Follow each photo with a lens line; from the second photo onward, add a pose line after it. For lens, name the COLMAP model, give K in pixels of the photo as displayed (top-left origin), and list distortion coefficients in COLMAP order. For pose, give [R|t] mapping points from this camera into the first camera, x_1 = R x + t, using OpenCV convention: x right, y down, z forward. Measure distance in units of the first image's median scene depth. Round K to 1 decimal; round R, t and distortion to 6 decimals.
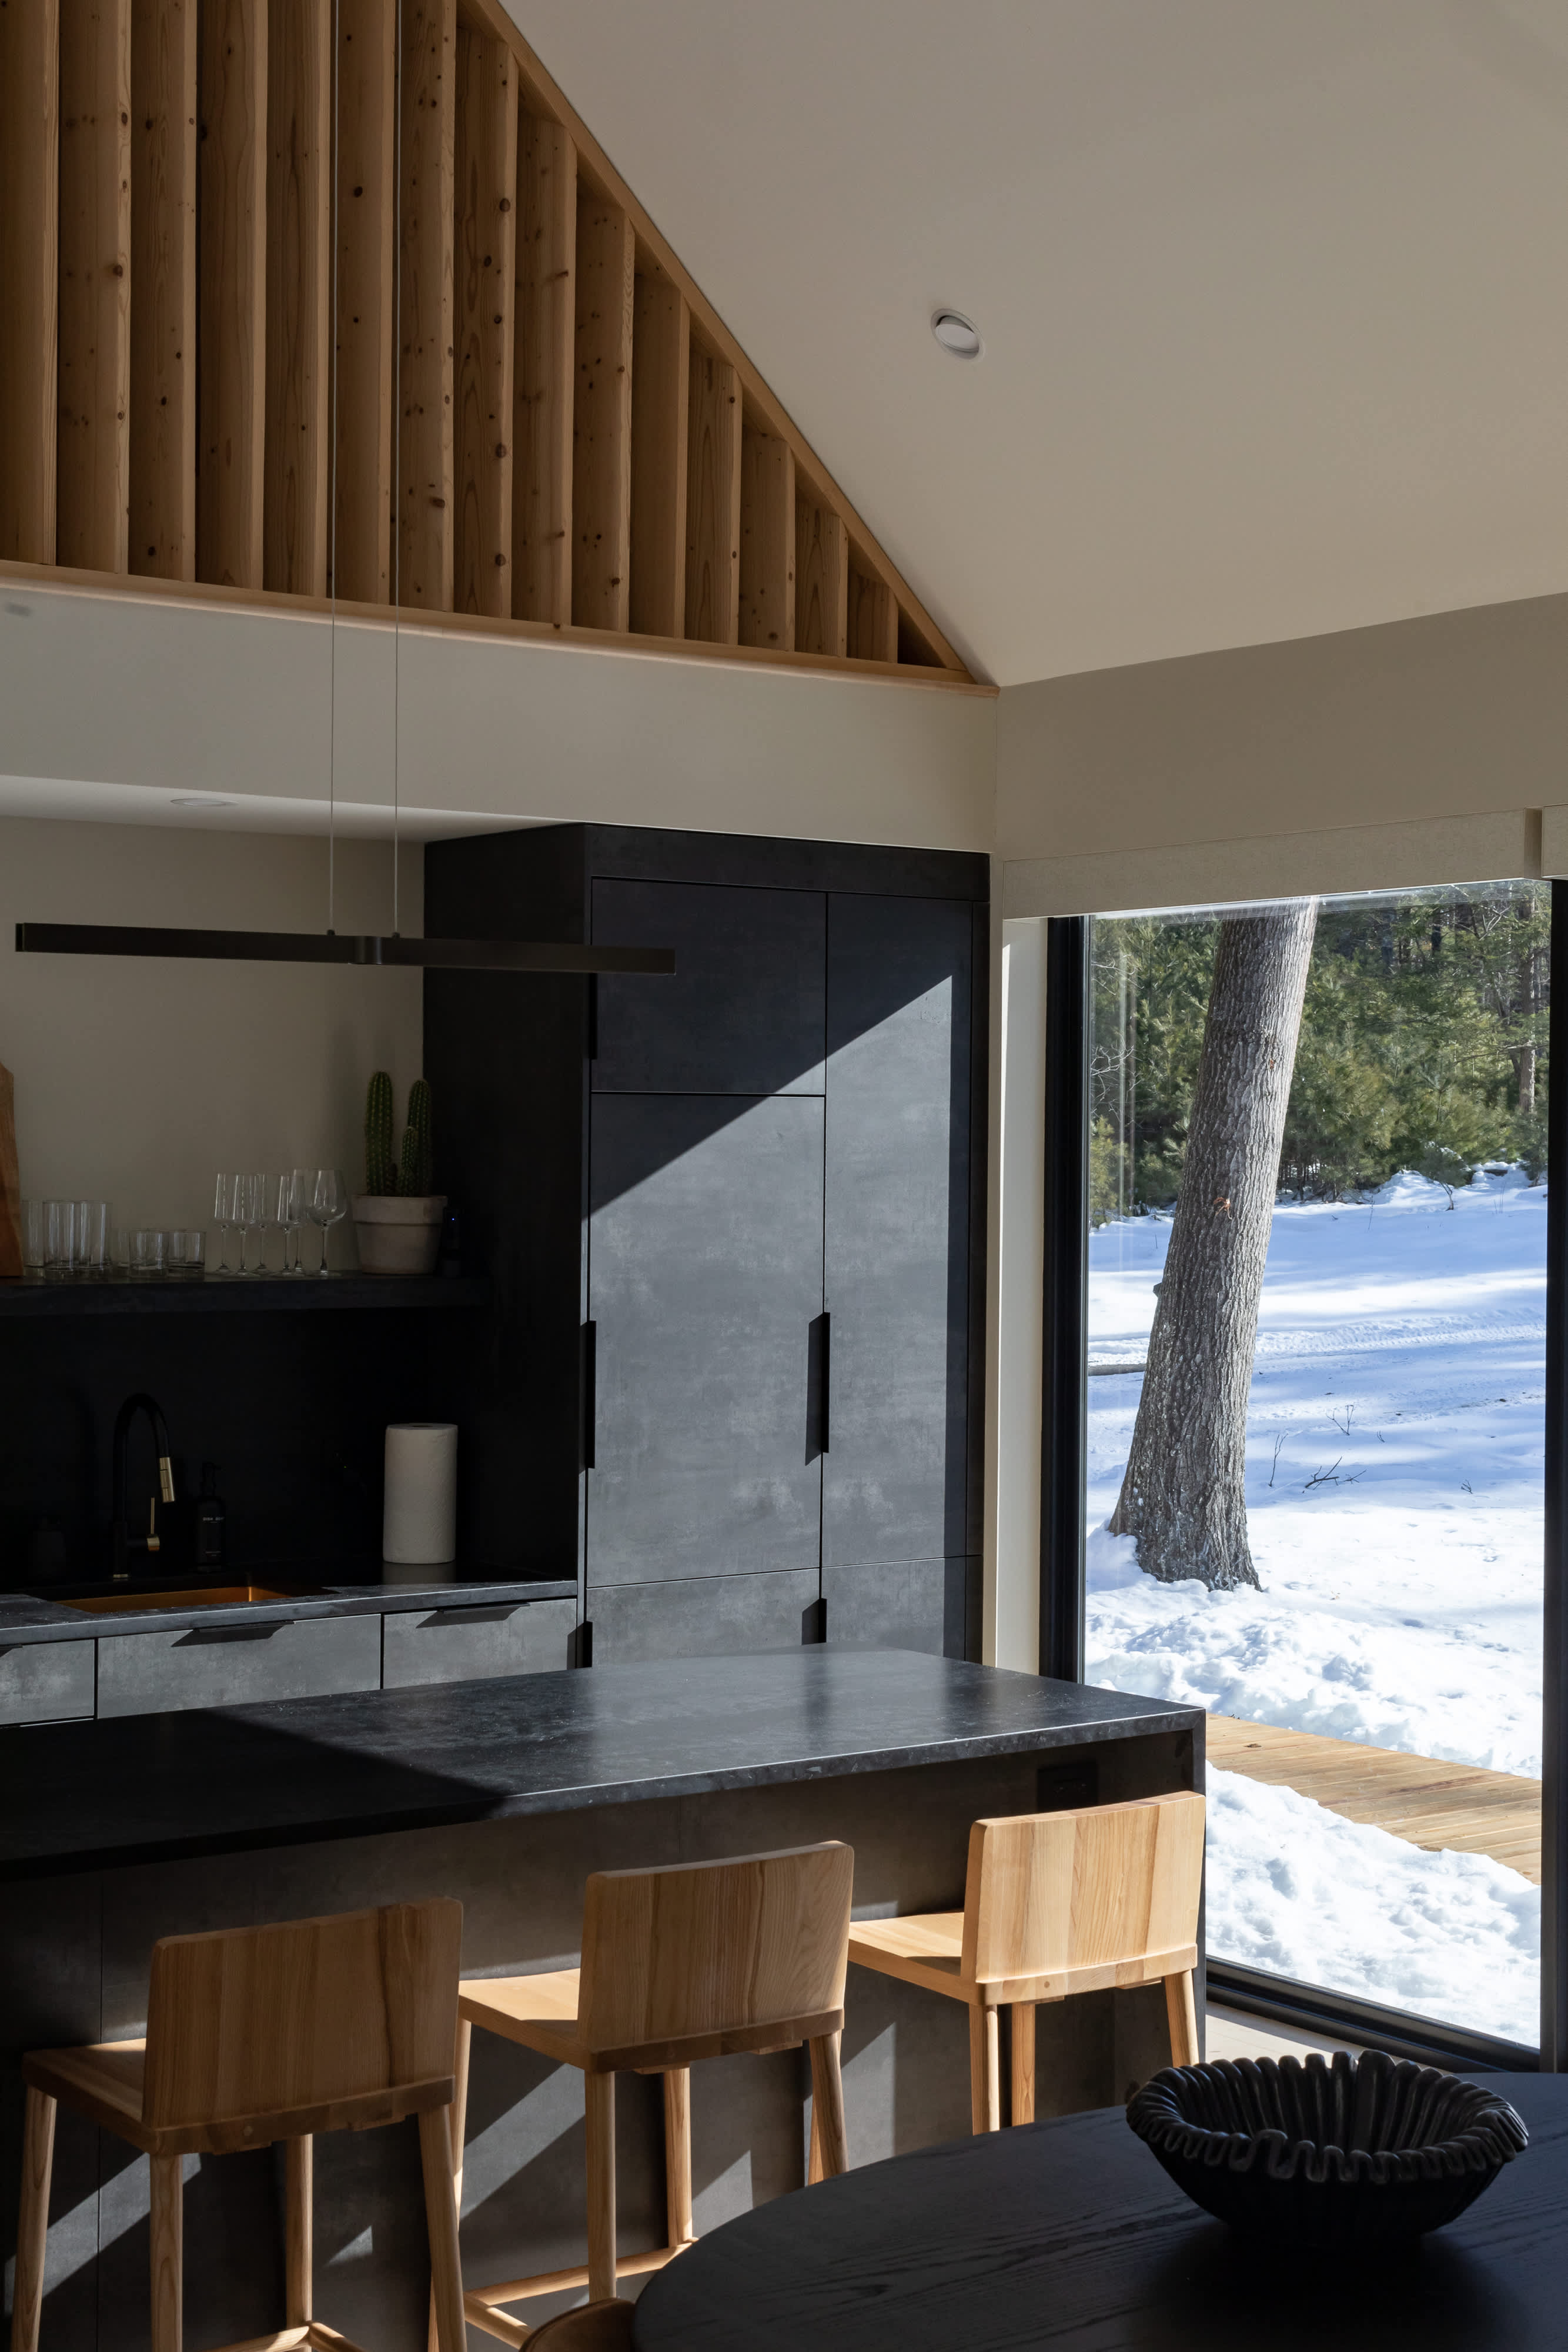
lens RADIAL K [[3399.0, 0, 784.0], [0, 3399.0, 1176.0], [0, 0, 1]] dist [0.054350, -0.164590]
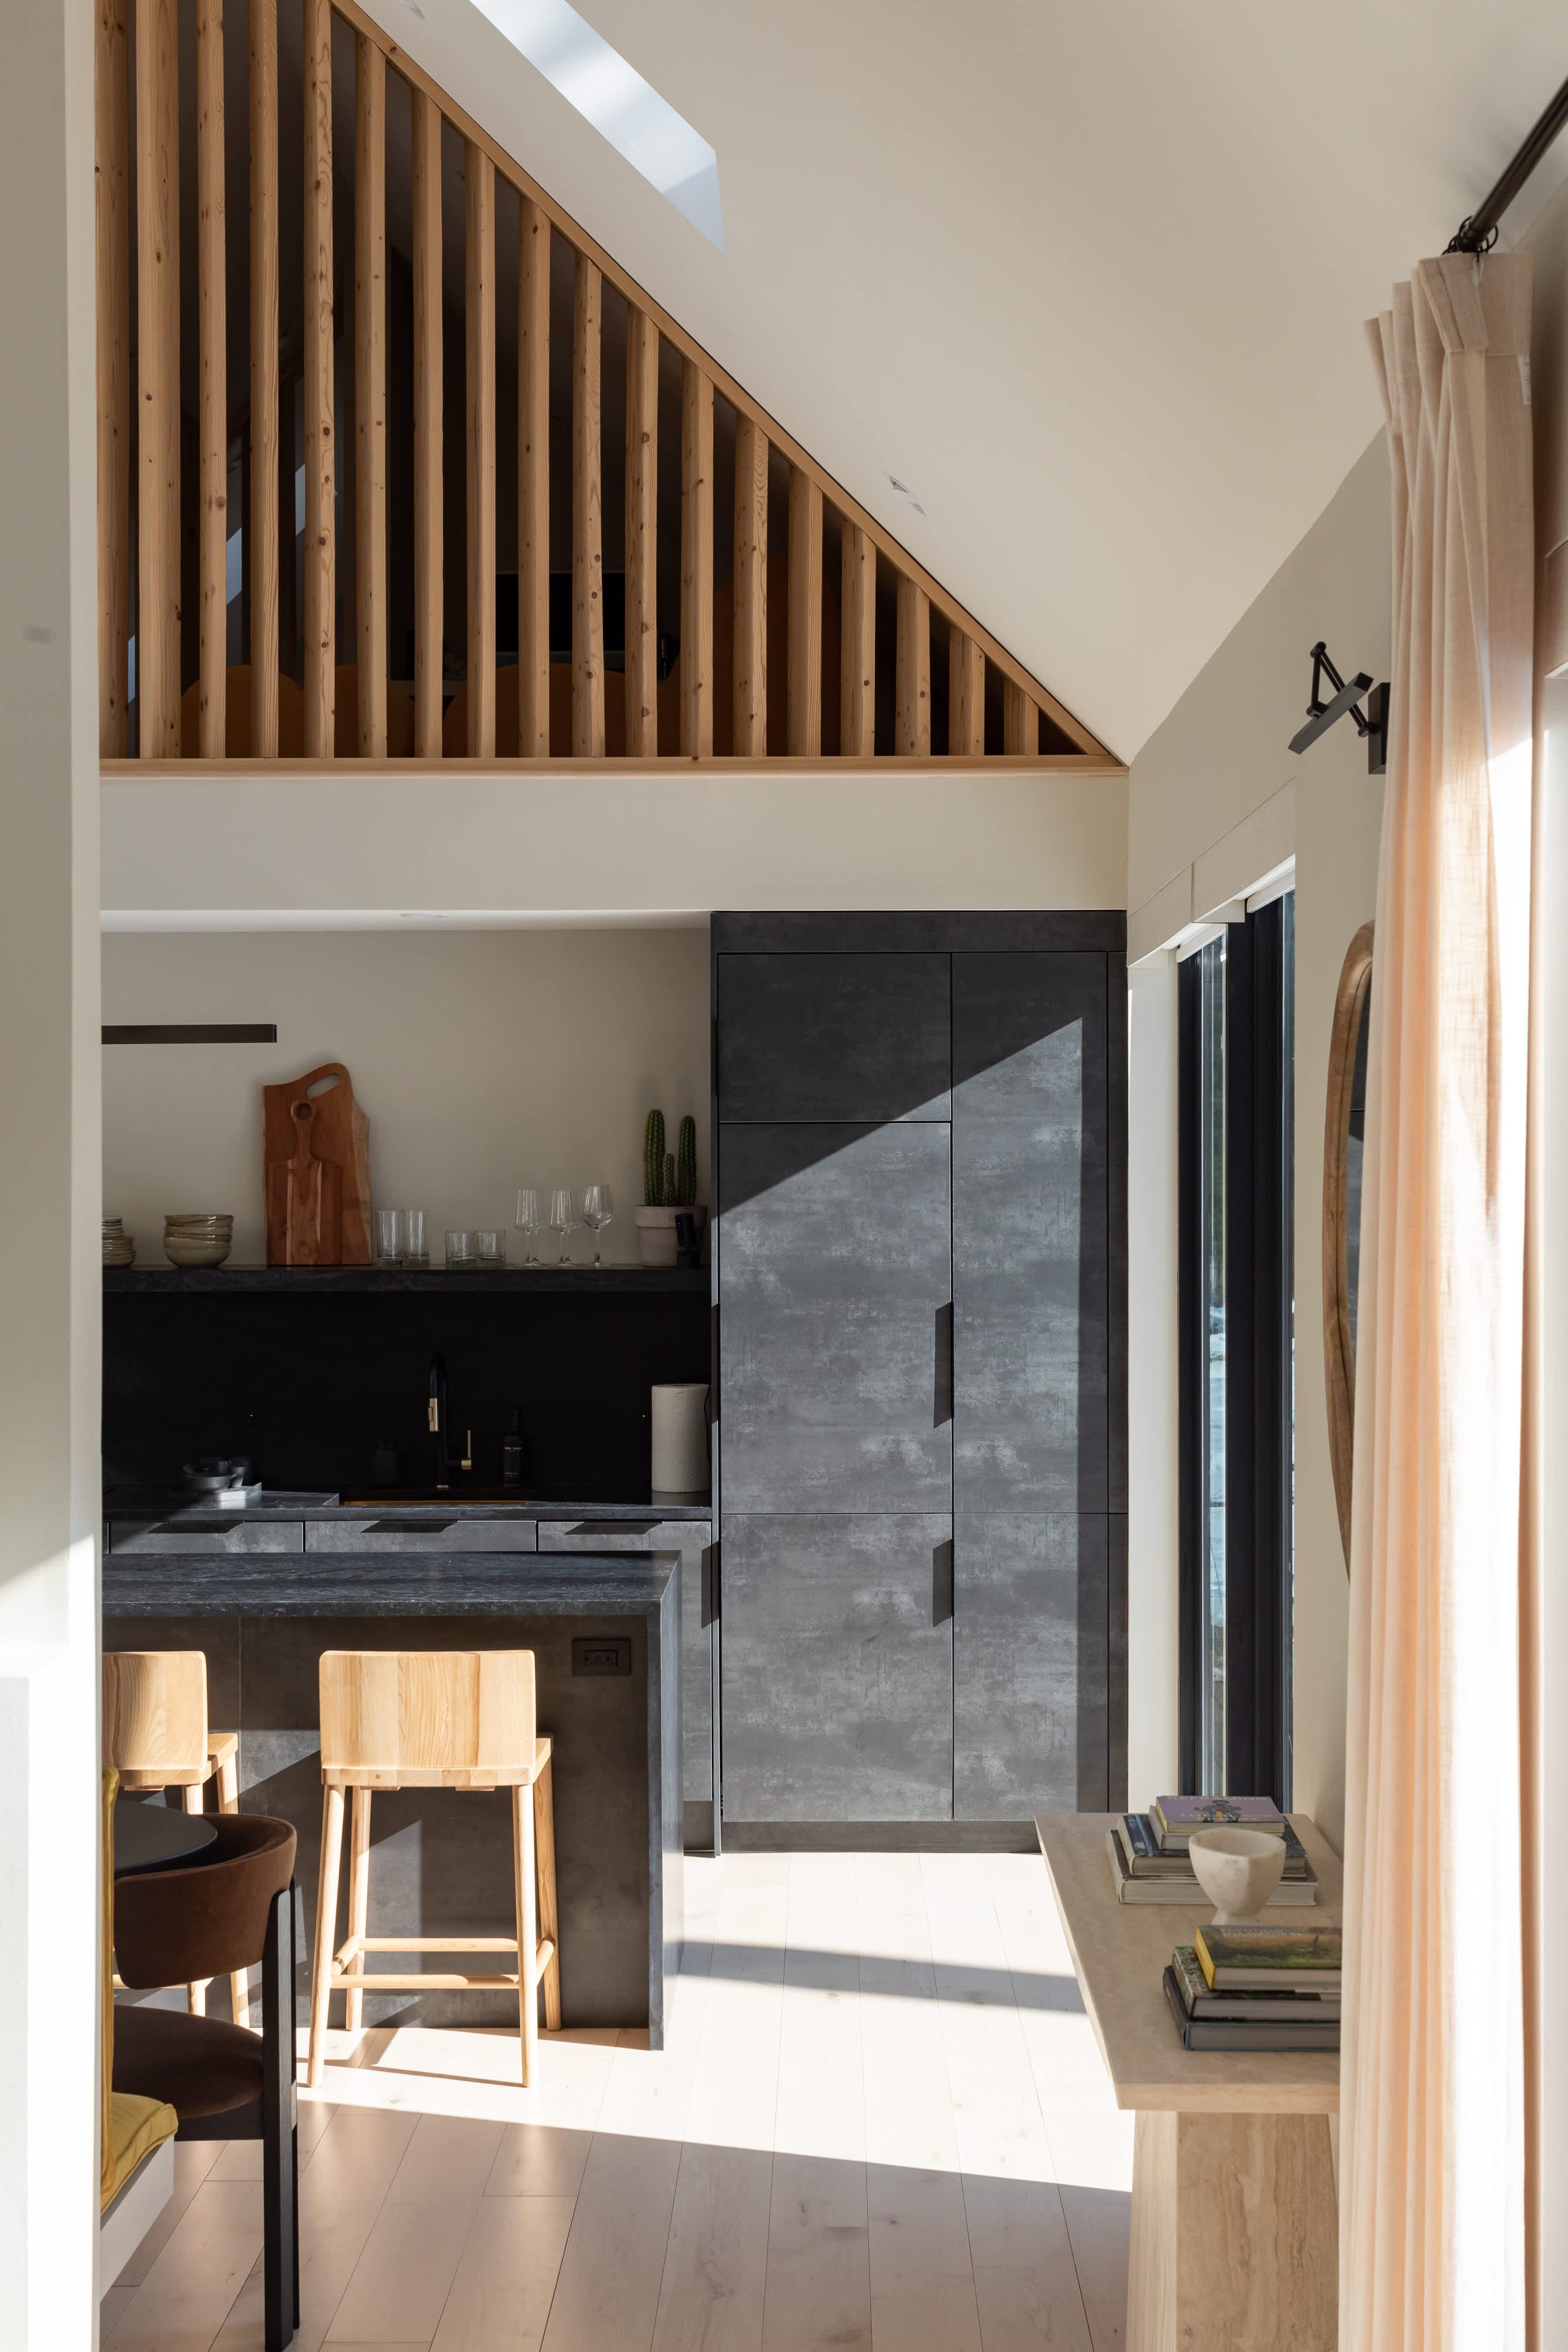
lens RADIAL K [[3399.0, 0, 784.0], [0, 3399.0, 1176.0], [0, 0, 1]] dist [0.054350, -0.164590]
pose [[0.799507, -0.007637, -0.600608, 0.699408], [0.004518, 0.999967, -0.006701, 0.003635], [0.600639, 0.002644, 0.799516, 0.001060]]
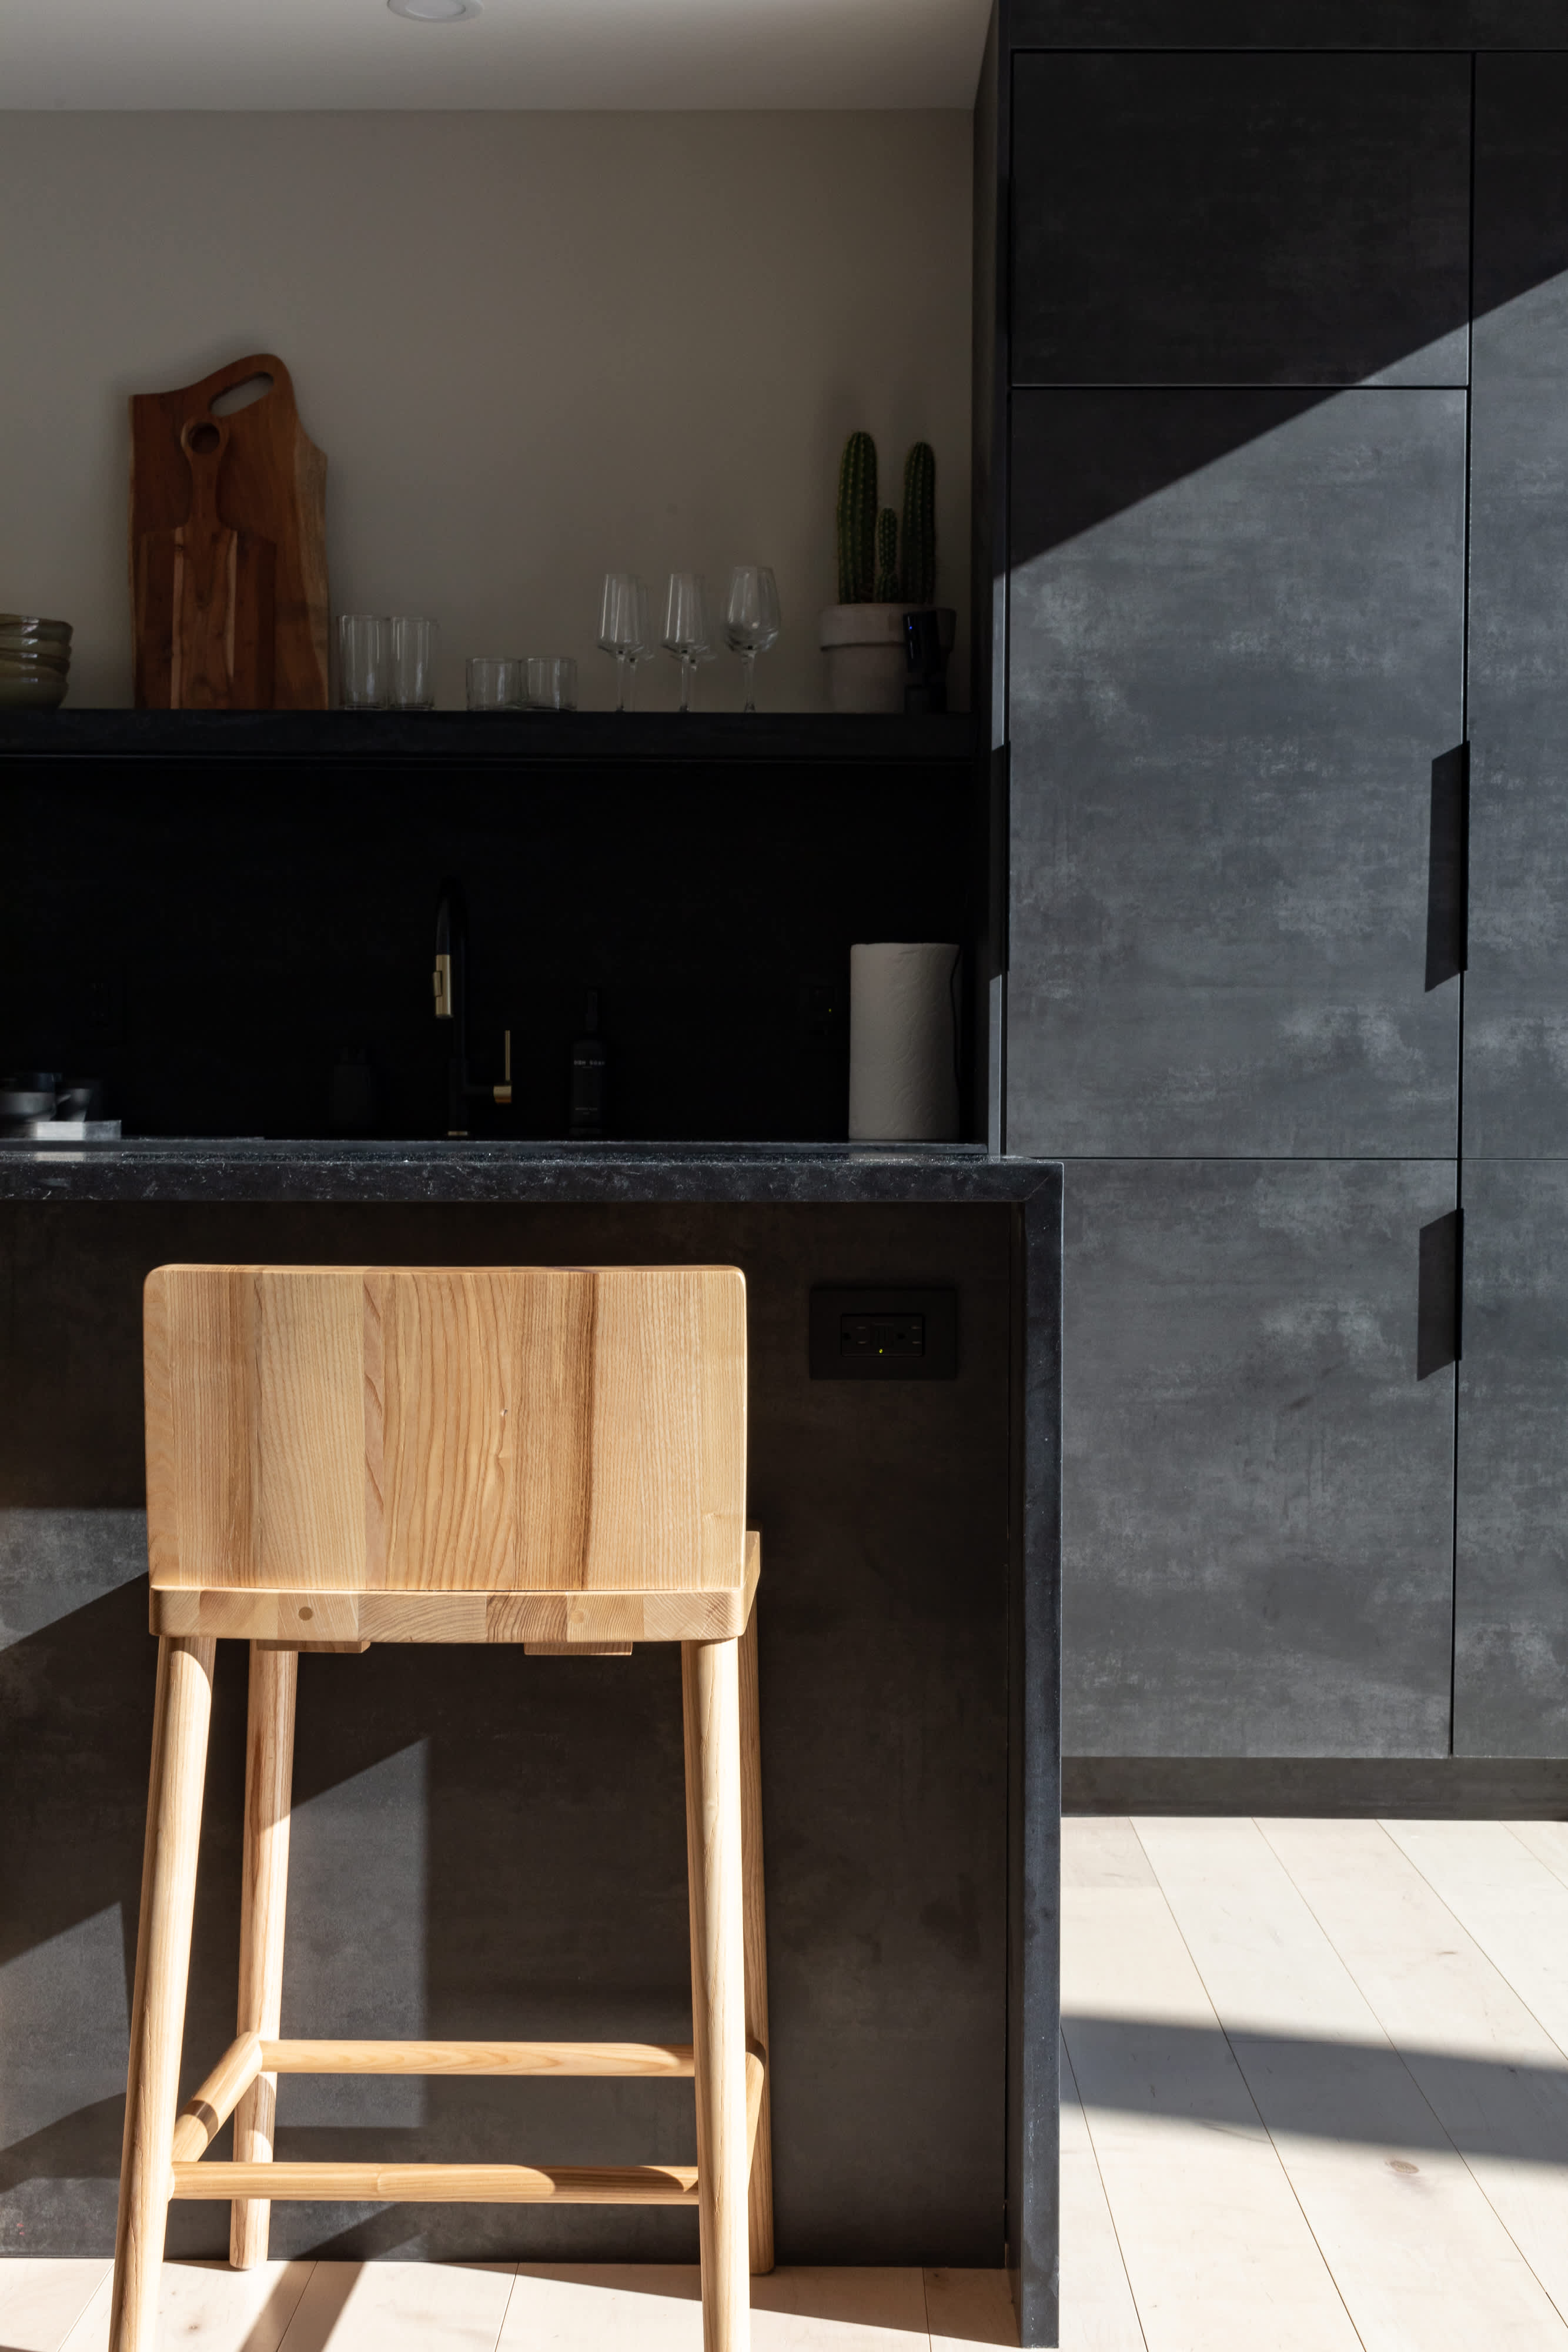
lens RADIAL K [[3399.0, 0, 784.0], [0, 3399.0, 1176.0], [0, 0, 1]] dist [0.054350, -0.164590]
pose [[0.801845, 0.009256, -0.597460, 0.286010], [-0.004446, 0.999945, 0.009525, 0.114894], [0.597515, -0.004981, 0.801842, 0.440444]]
